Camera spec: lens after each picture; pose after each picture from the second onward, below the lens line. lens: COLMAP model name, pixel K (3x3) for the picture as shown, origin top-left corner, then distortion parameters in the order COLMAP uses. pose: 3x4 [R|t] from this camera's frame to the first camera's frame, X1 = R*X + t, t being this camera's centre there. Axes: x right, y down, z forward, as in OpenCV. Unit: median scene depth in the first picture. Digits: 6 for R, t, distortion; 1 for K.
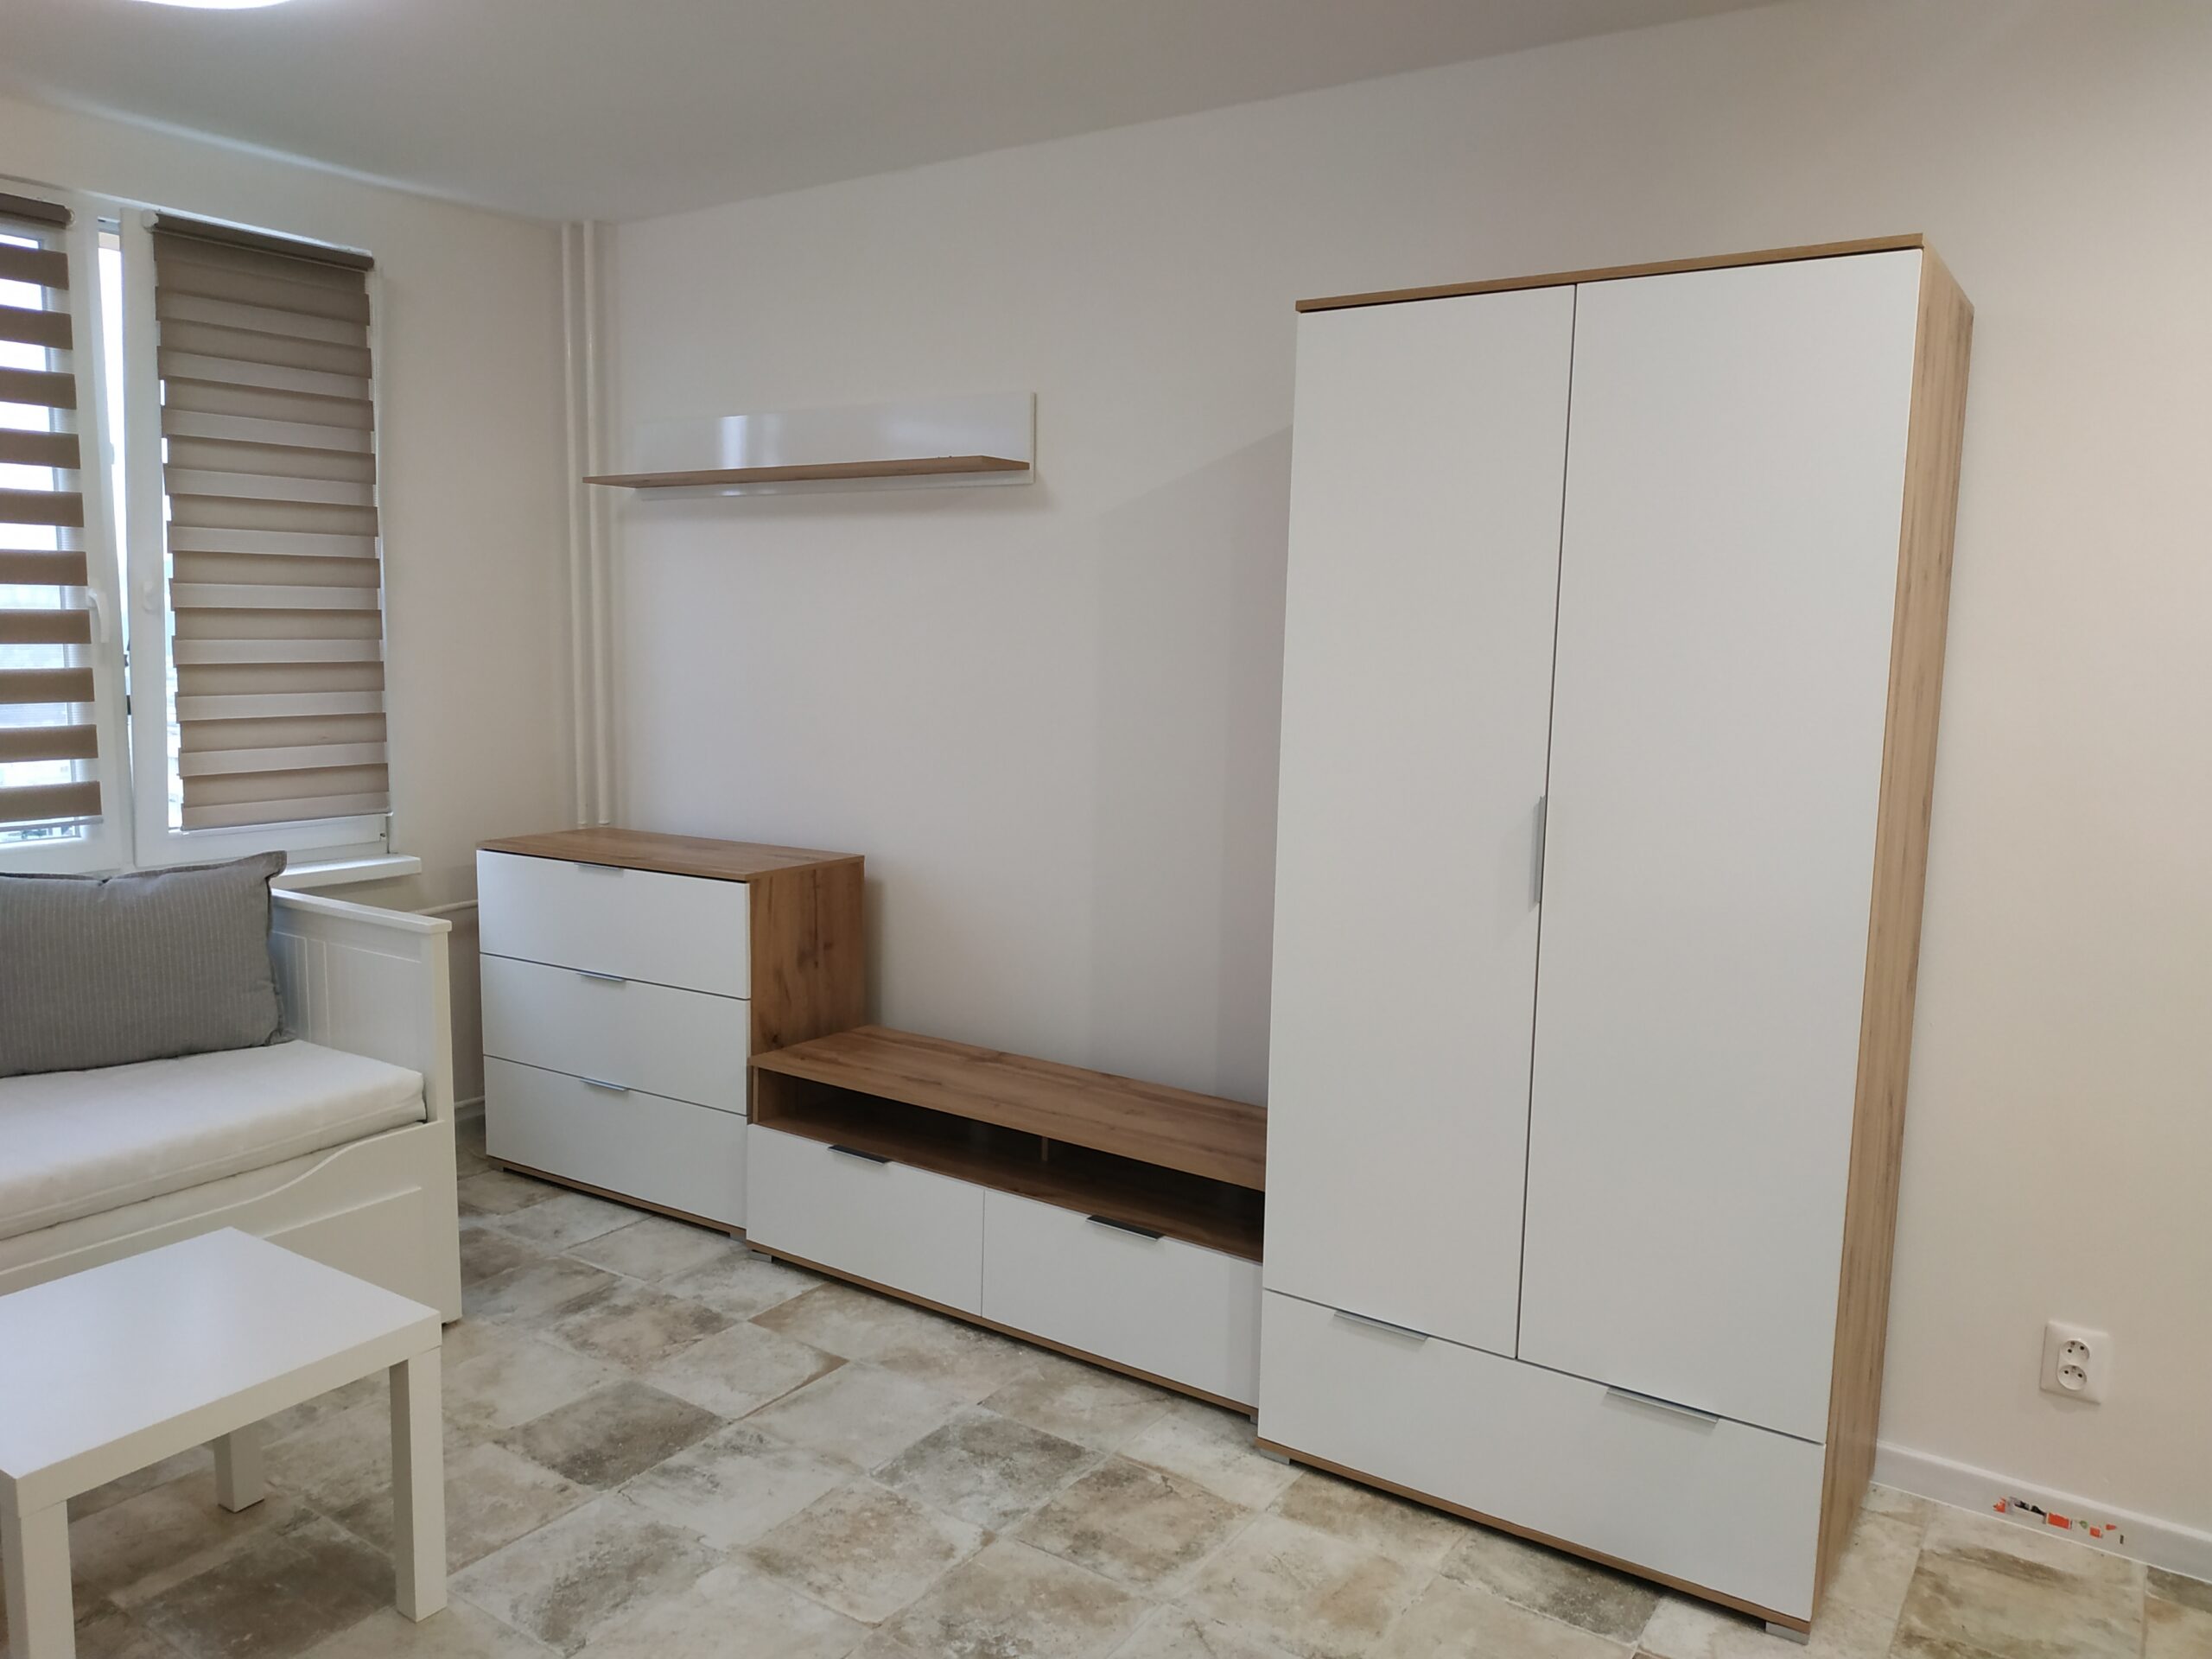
lens RADIAL K [[1606.6, 0, 1106.0], [0, 1606.6, 829.5], [0, 0, 1]] dist [-0.002887, -0.004416]
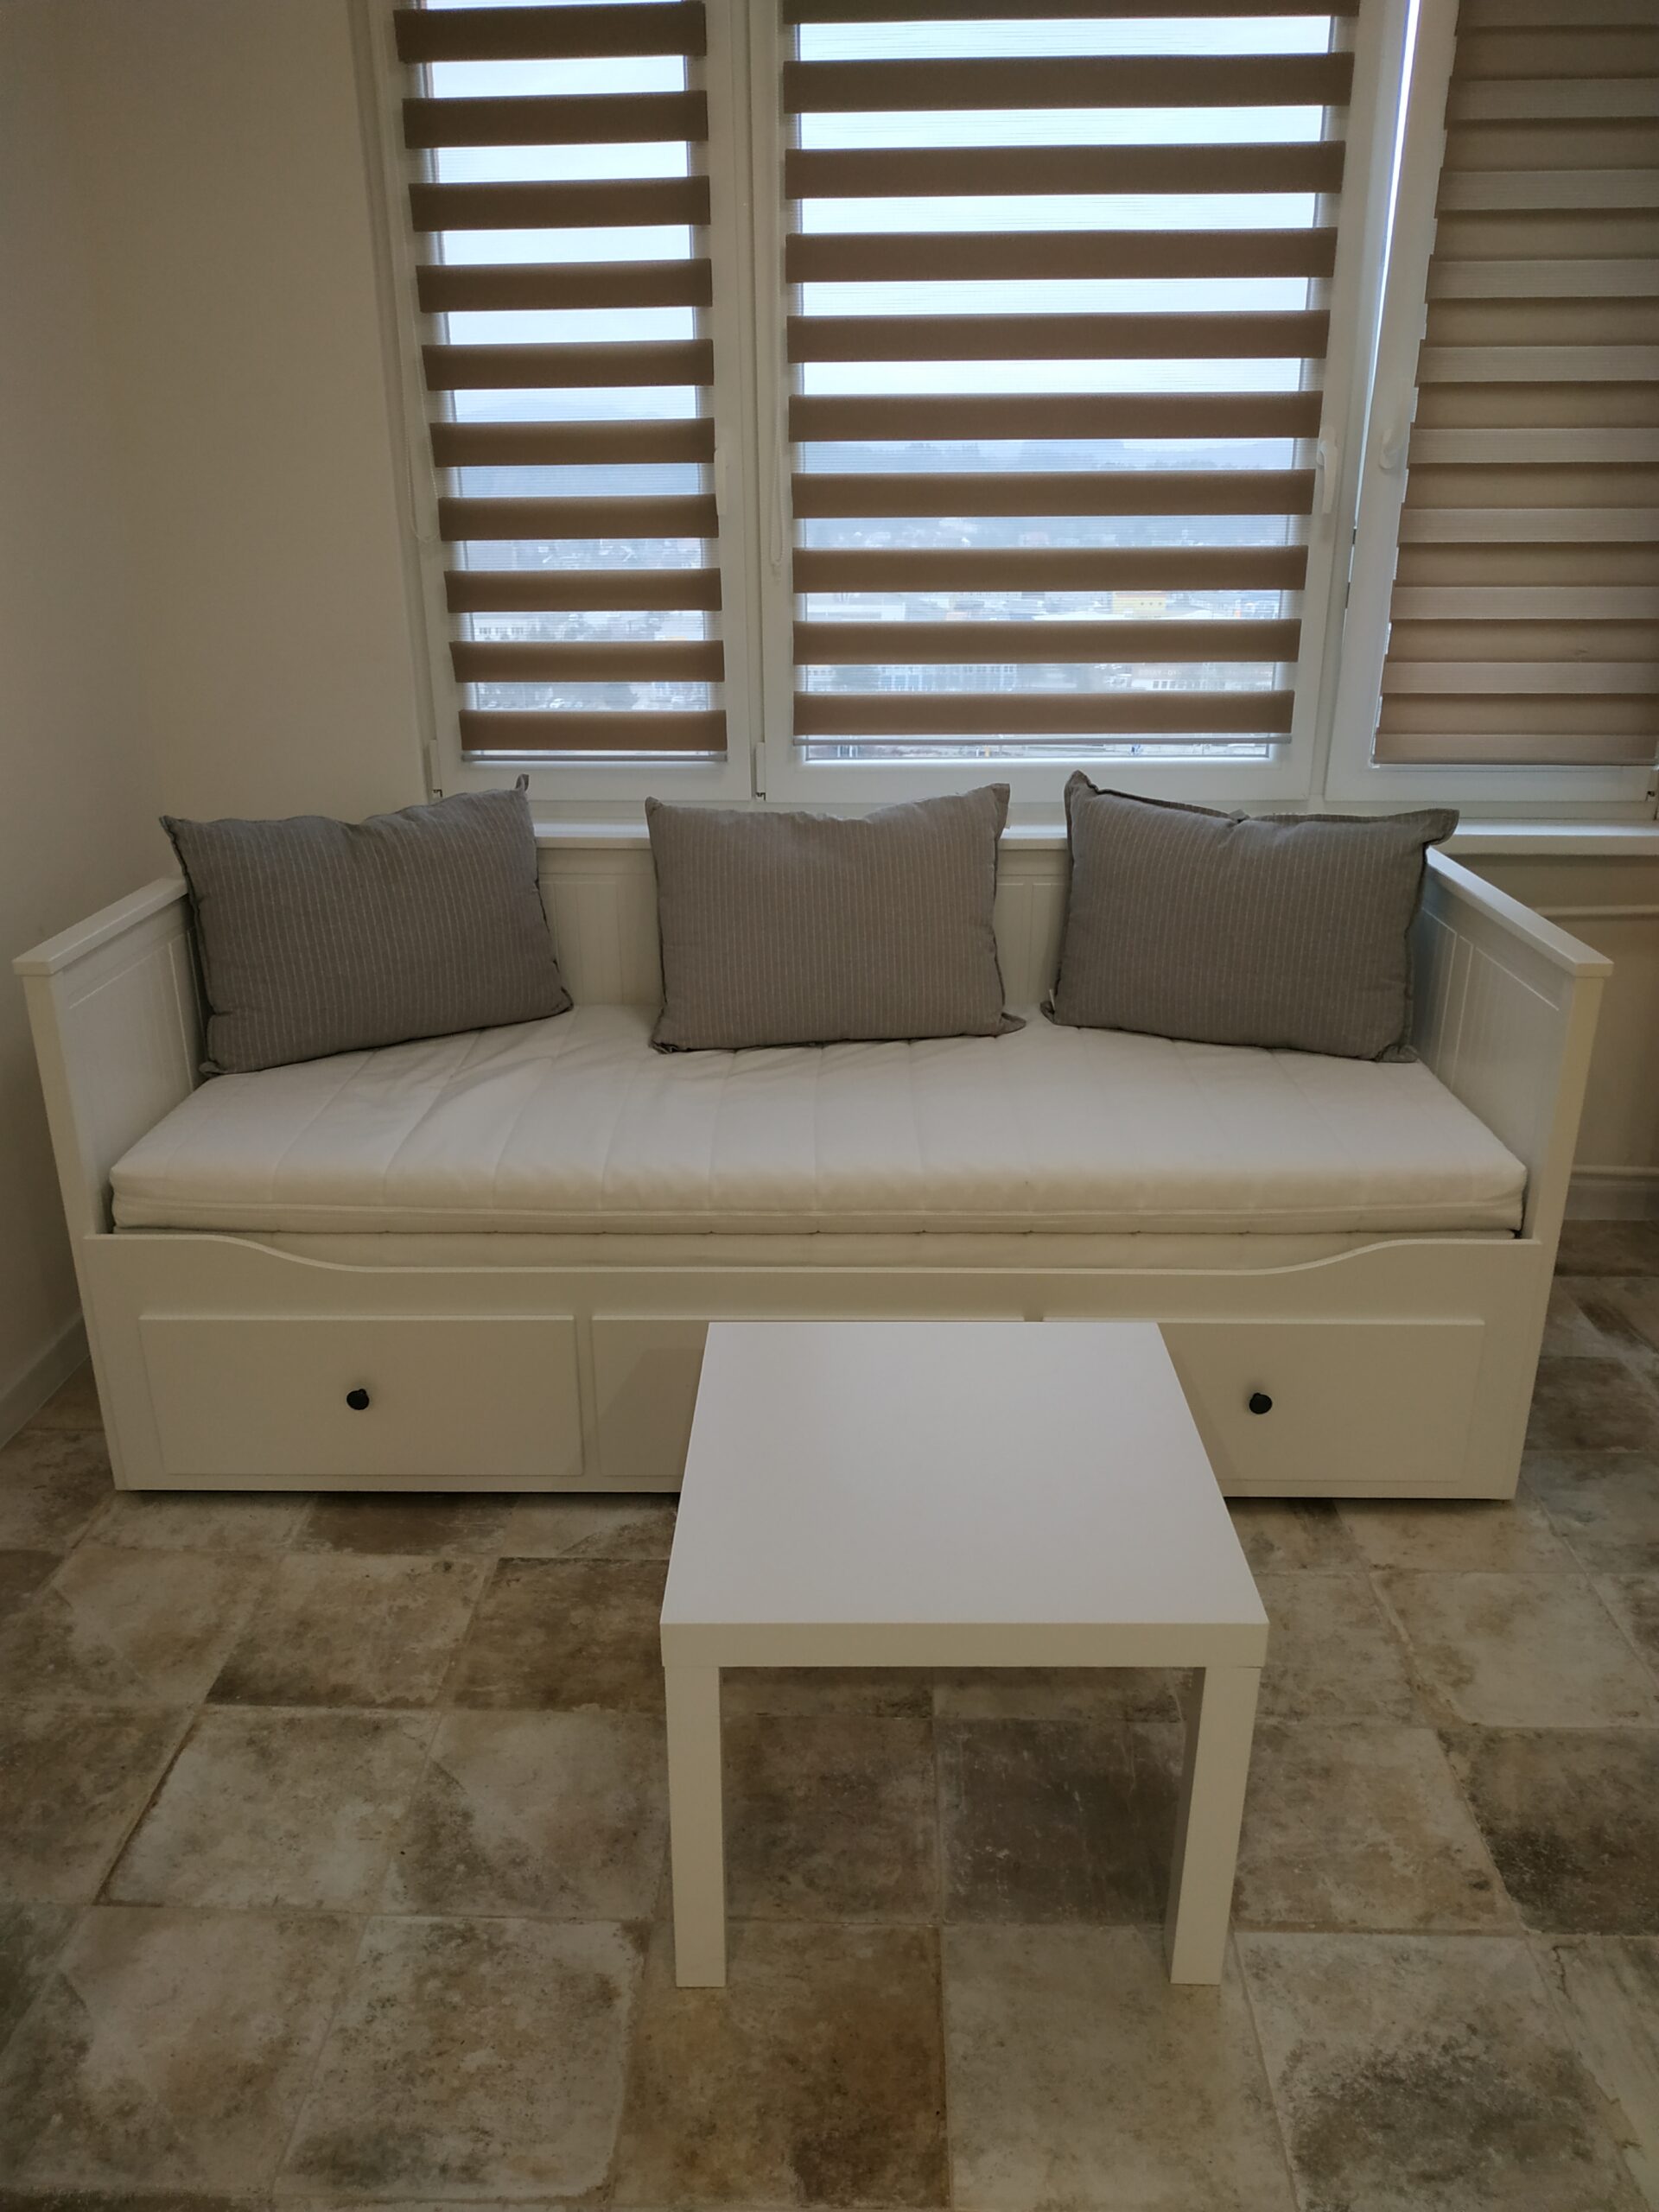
lens RADIAL K [[1606.6, 0, 829.5], [0, 1606.6, 1106.0], [0, 0, 1]] dist [-0.002887, -0.004416]
pose [[0.534434, 0.285184, -0.795645, -0.052102], [-0.091899, 0.955383, 0.280711, -0.048009], [0.840199, -0.076902, 0.536797, 0.453257]]
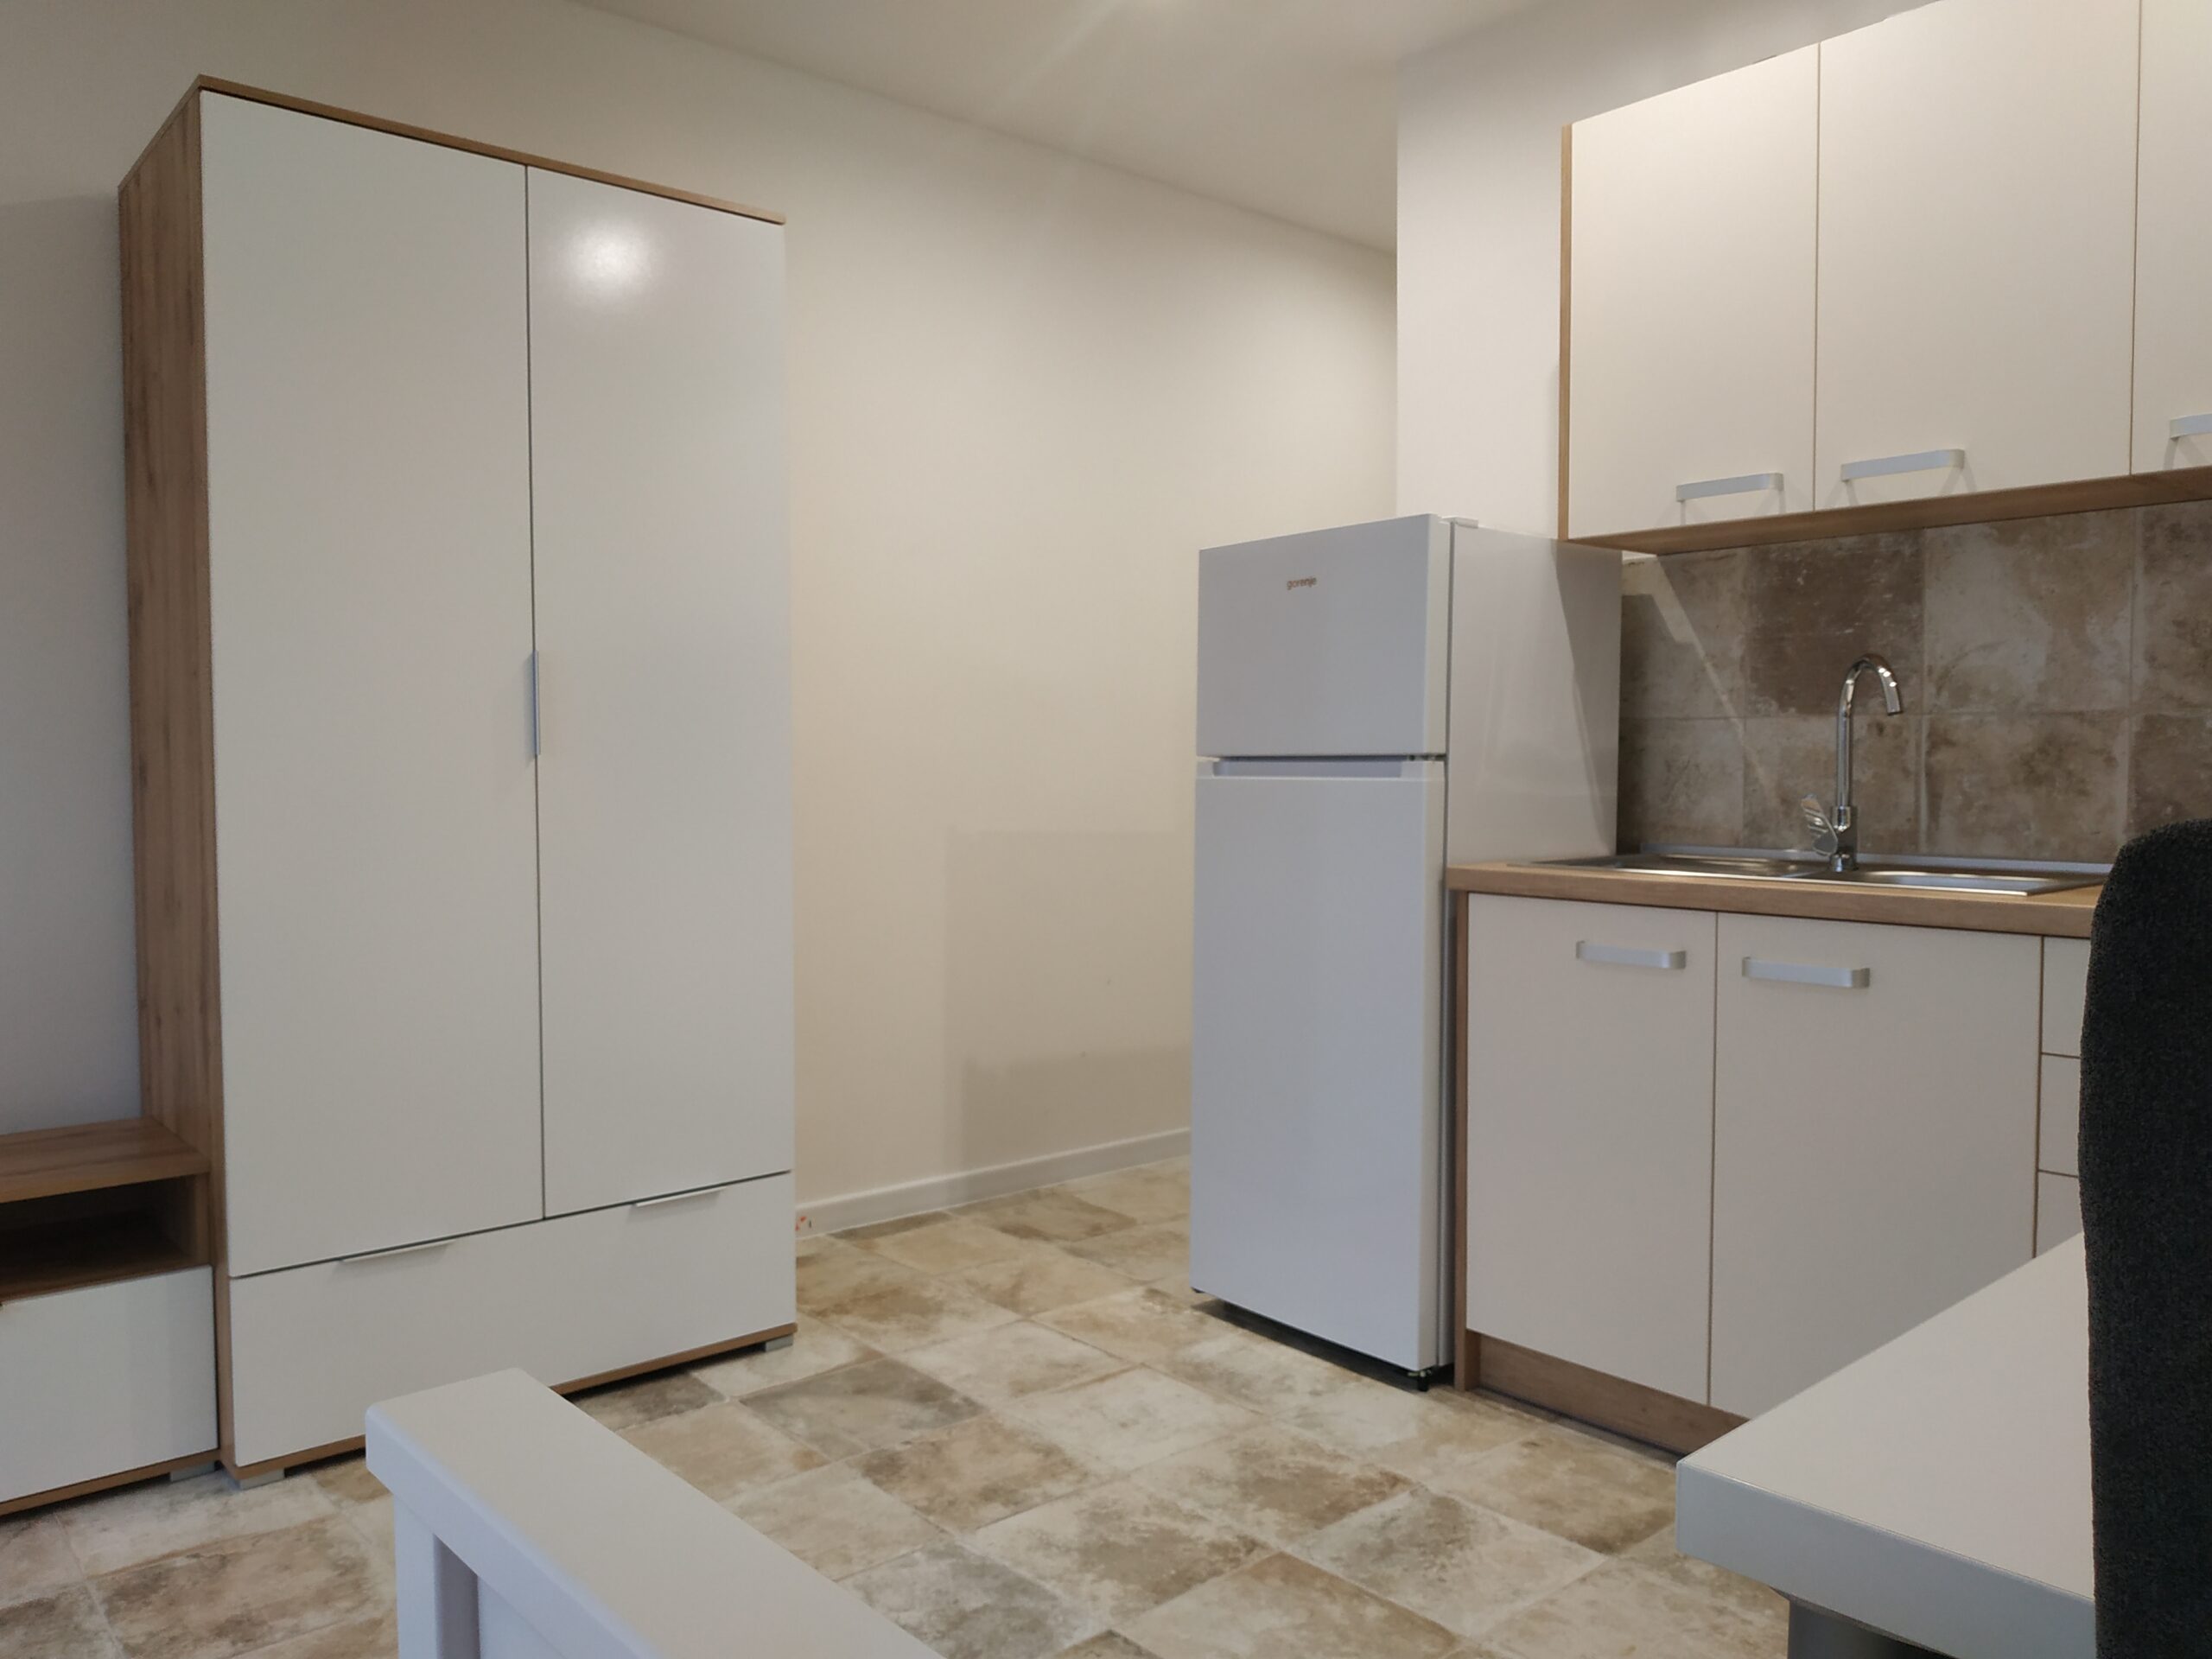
lens RADIAL K [[1606.6, 0, 1106.0], [0, 1606.6, 829.5], [0, 0, 1]] dist [-0.002887, -0.004416]
pose [[0.250992, -0.063439, 0.965908, -0.582410], [0.127940, 0.991270, 0.031859, 0.097074], [-0.959497, 0.115582, 0.256917, 0.360290]]
